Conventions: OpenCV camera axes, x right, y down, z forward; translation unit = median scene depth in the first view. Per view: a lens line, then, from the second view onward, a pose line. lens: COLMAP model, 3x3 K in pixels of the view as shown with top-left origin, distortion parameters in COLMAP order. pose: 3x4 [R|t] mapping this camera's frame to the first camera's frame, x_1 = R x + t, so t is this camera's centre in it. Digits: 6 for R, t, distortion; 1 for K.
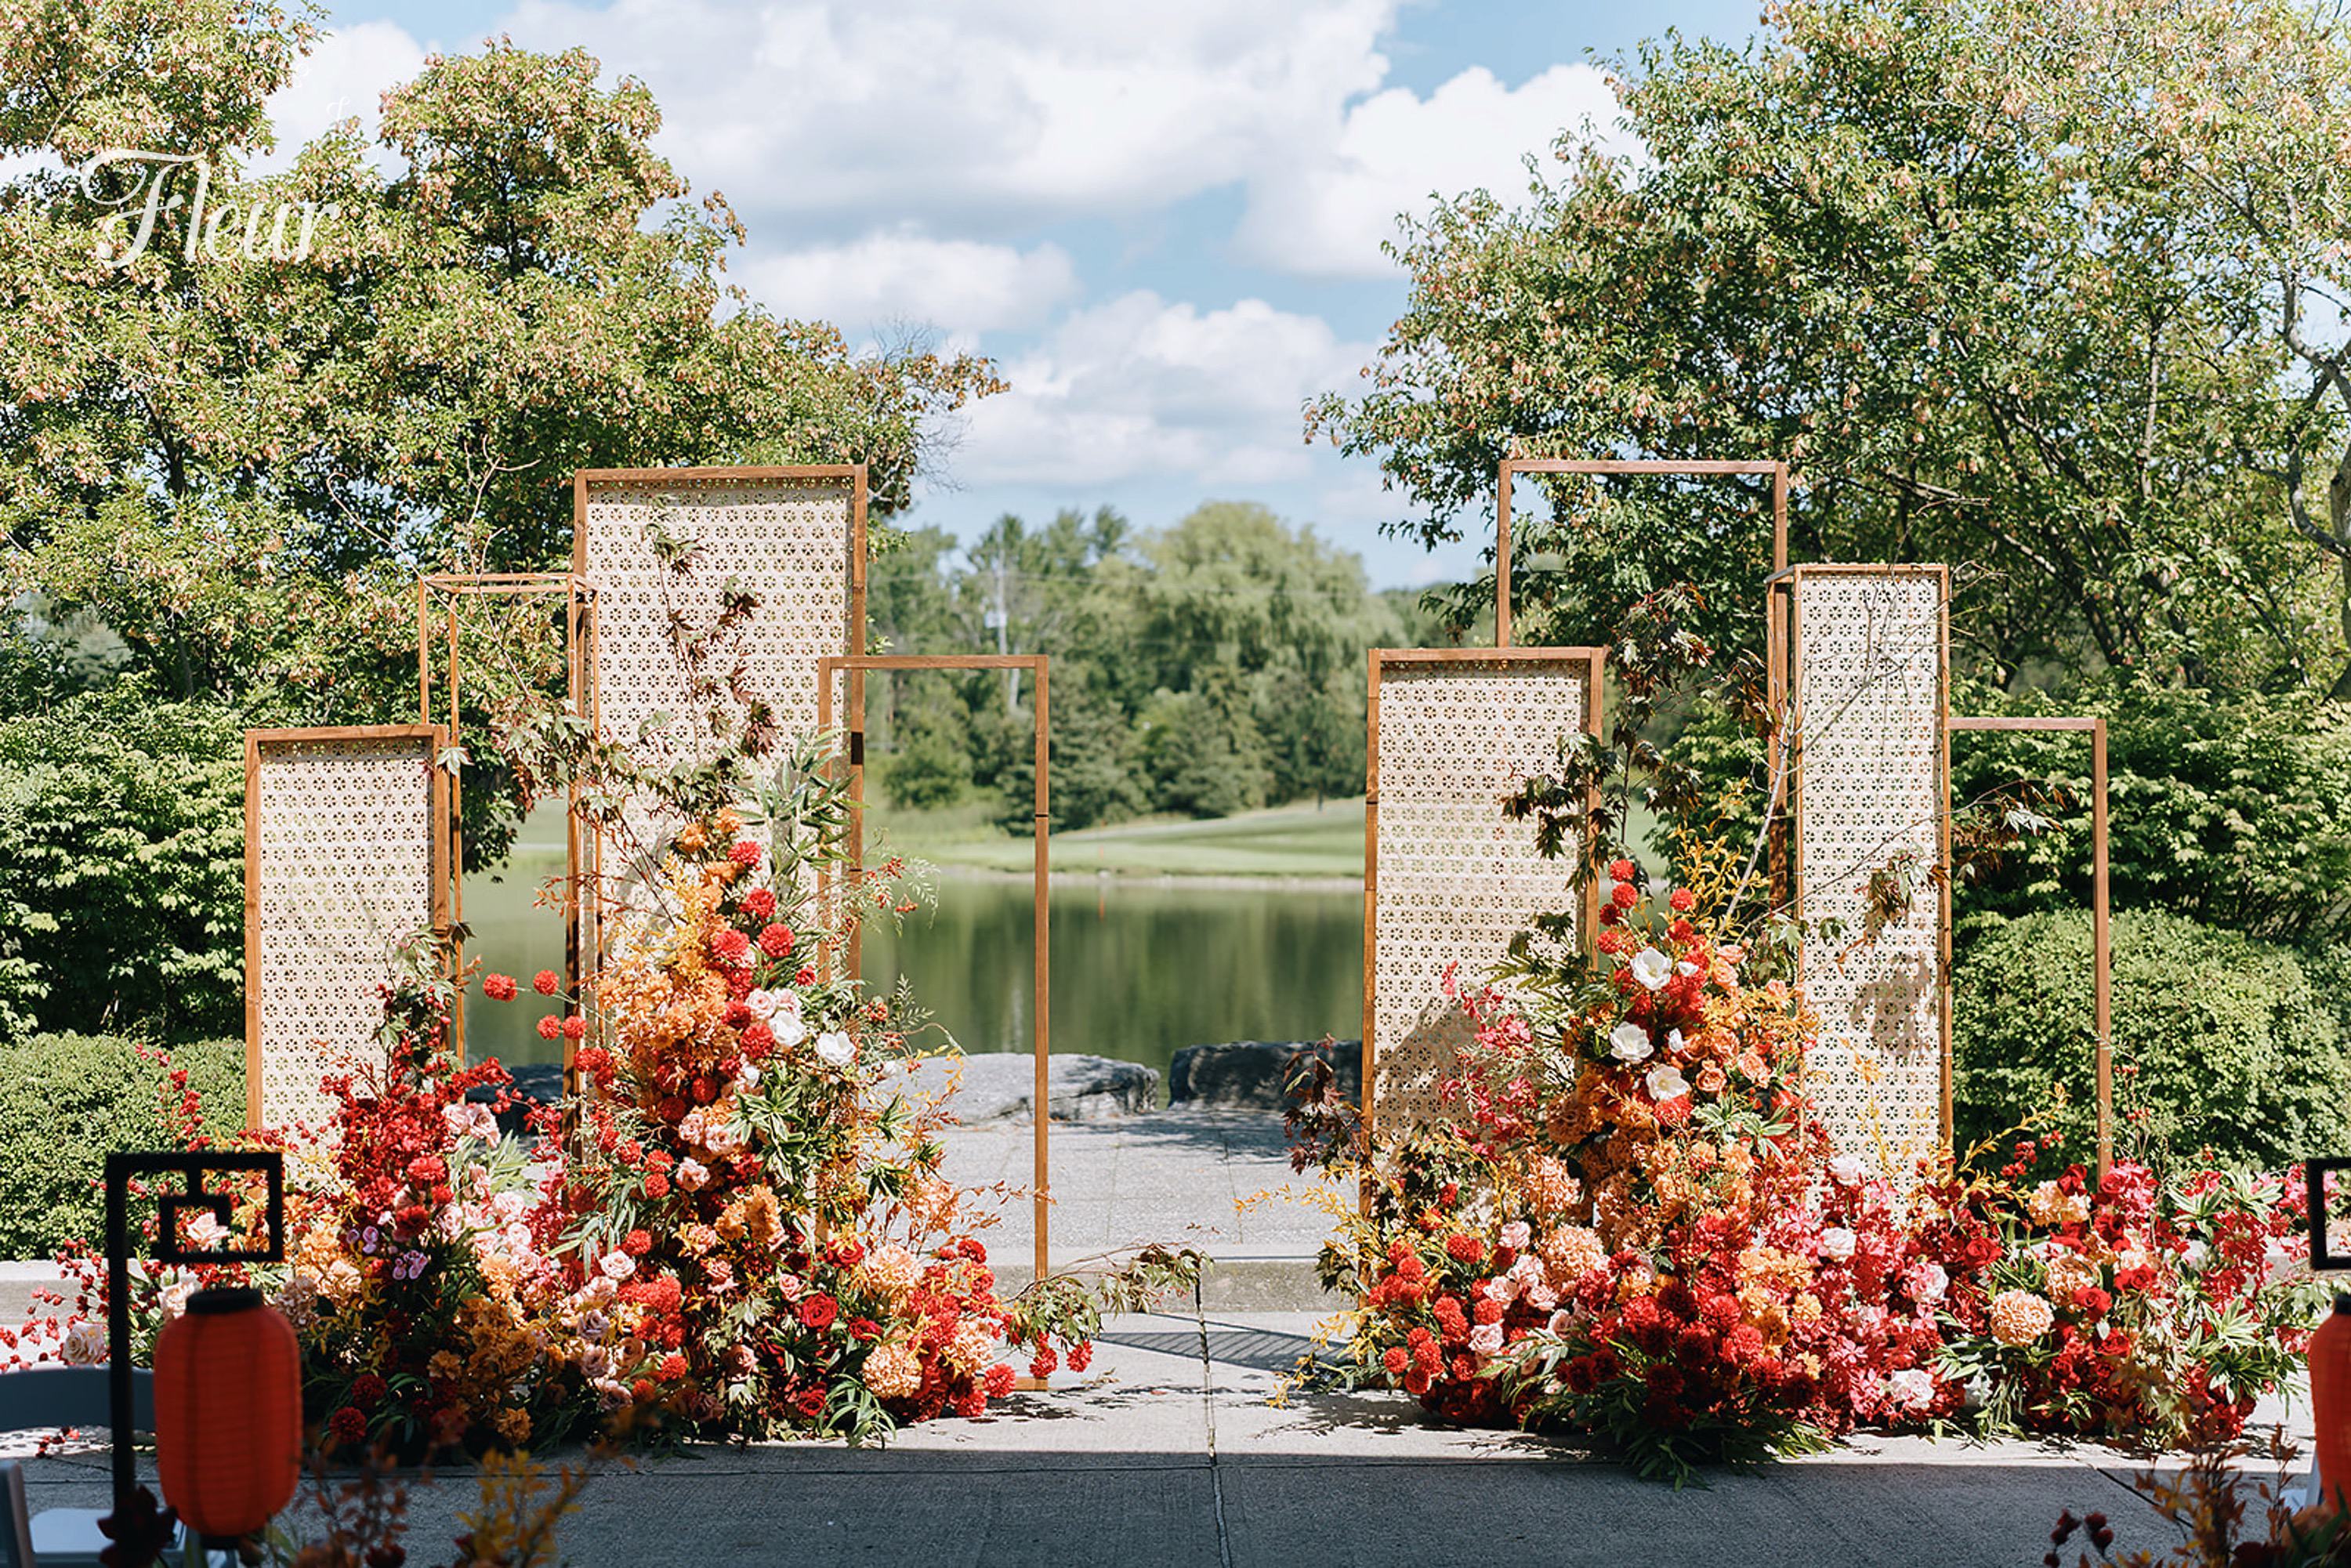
lens RADIAL K [[3591.8, 0, 1195.3], [0, 3591.8, 768.1], [0, 0, 1]] dist [0.013209, 0.000000]
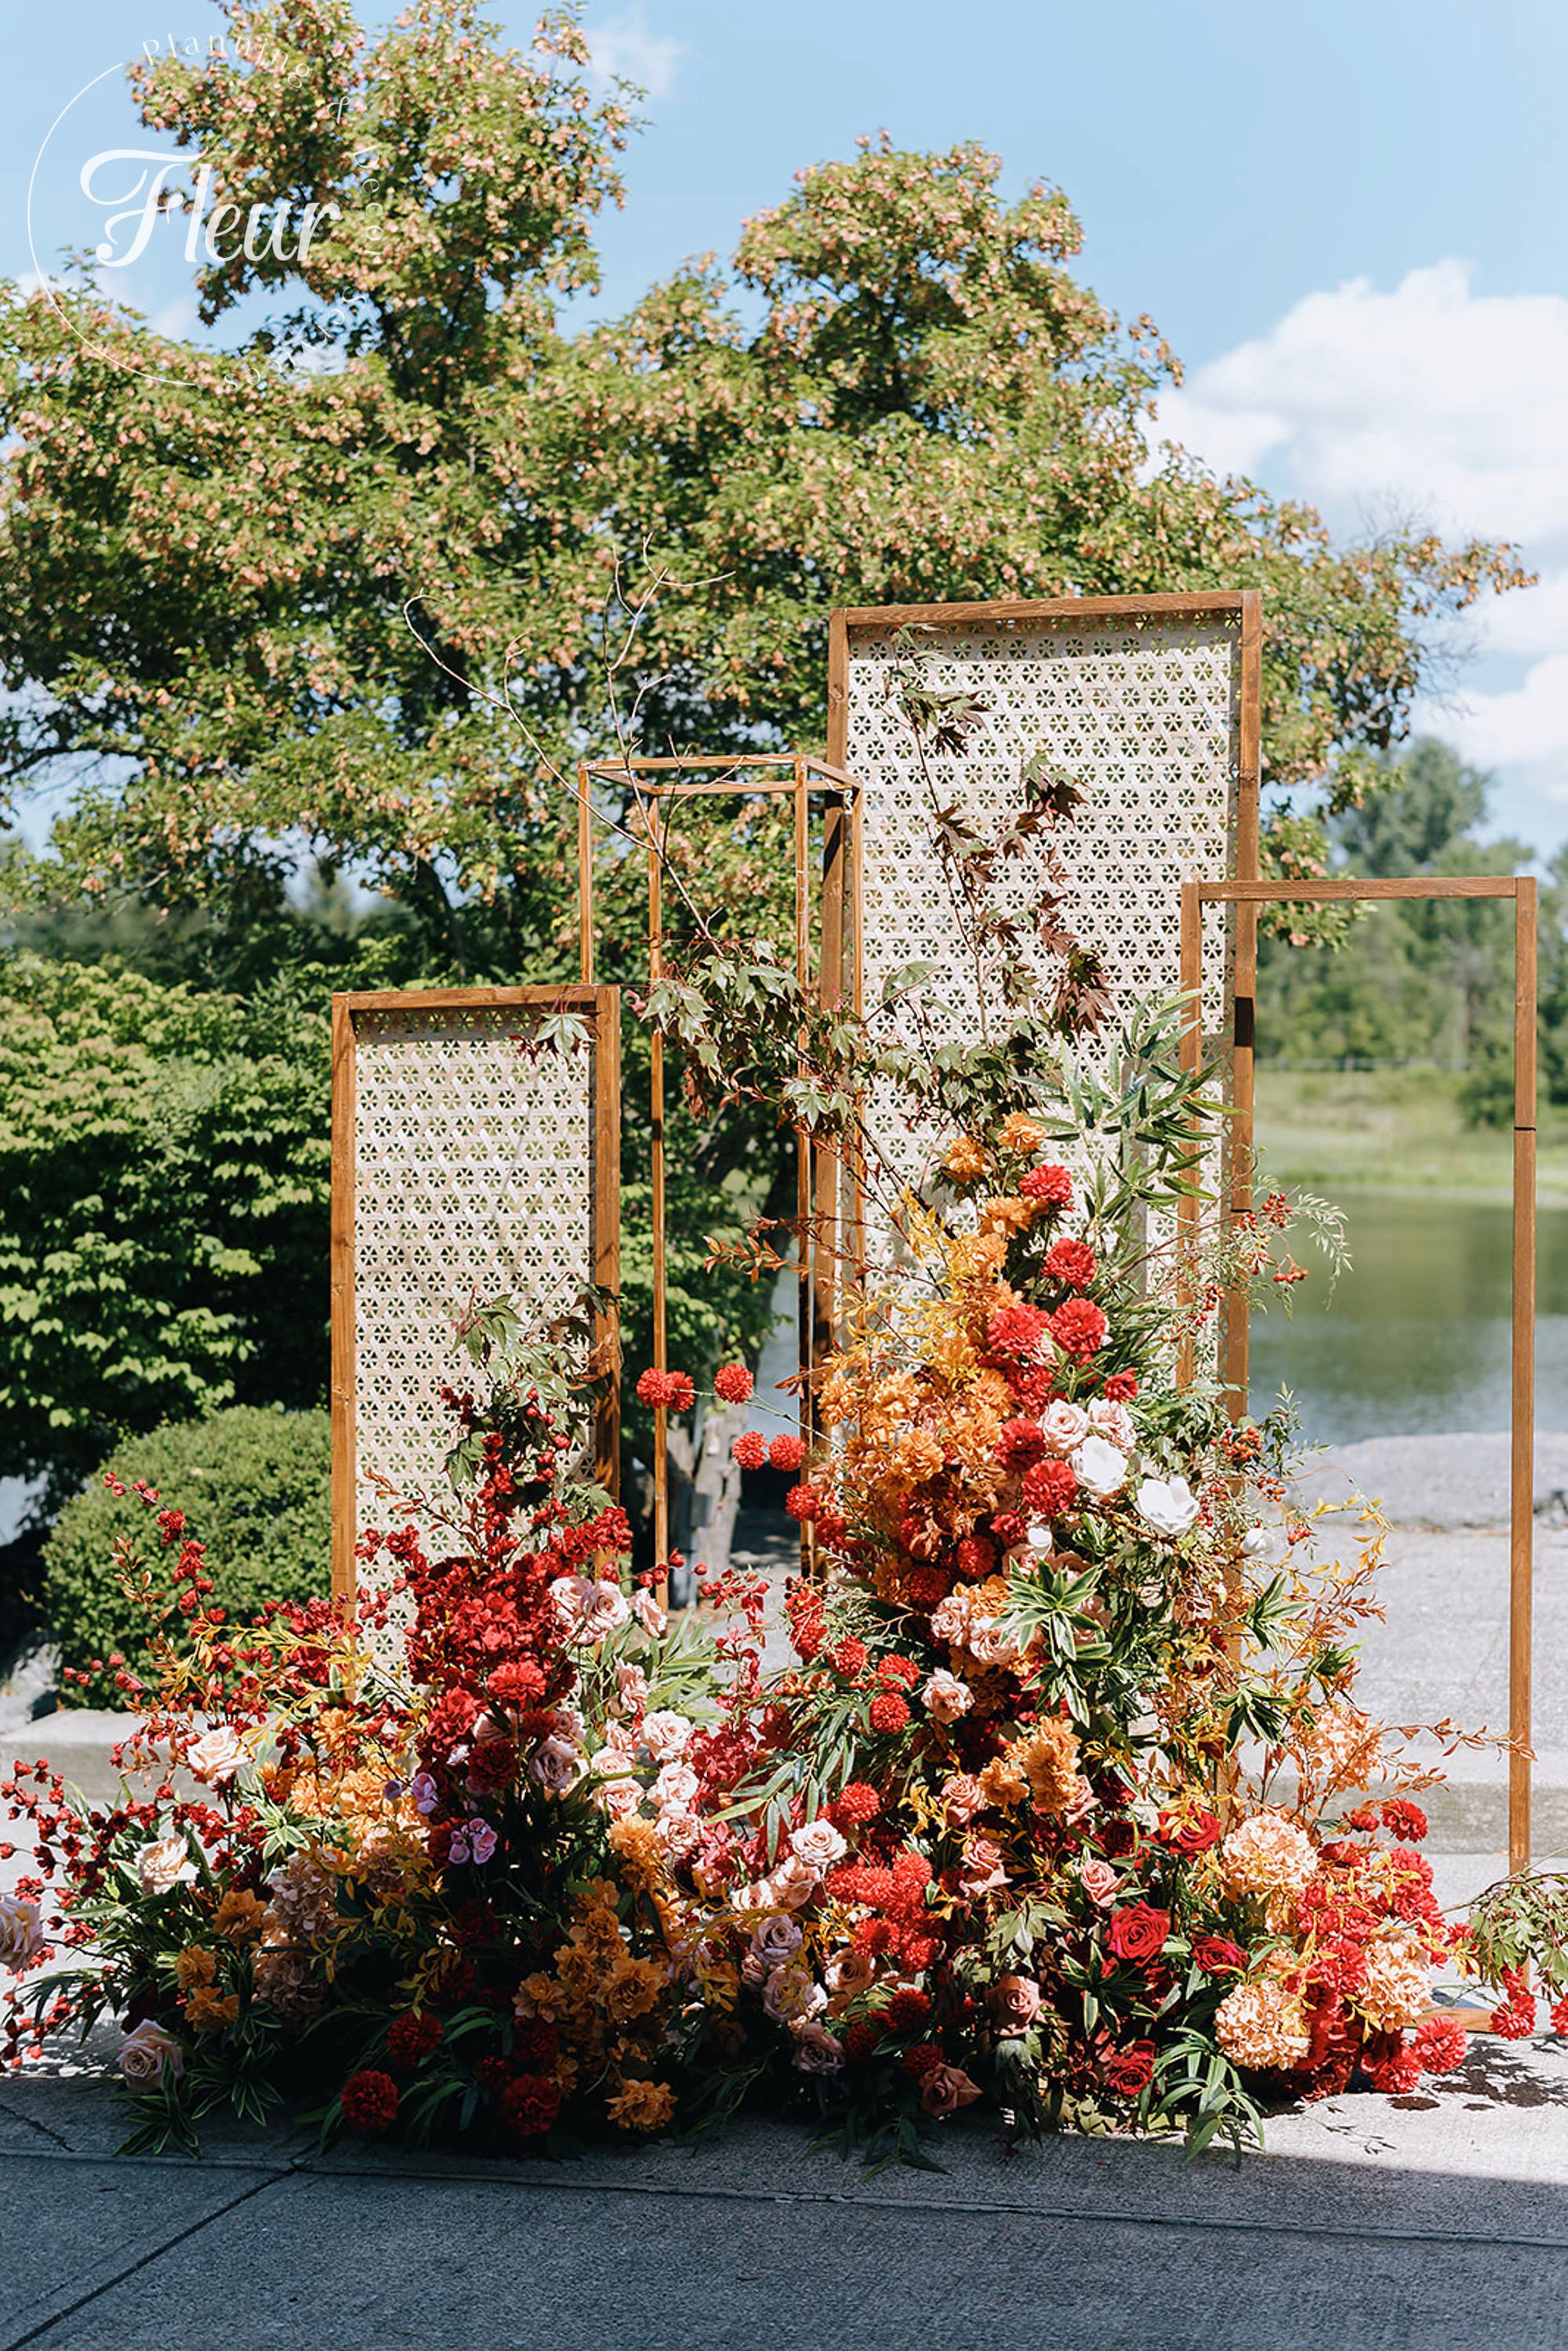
lens RADIAL K [[3592.1, 0, 1034.3], [0, 3592.1, 1130.8], [0, 0, 1]] dist [0.013209, 0.000000]
pose [[0.978844, 0.006466, -0.204506, 0.002445], [-0.004026, 0.999916, 0.012341, 0.006214], [0.204569, -0.011257, 0.978788, 0.365970]]
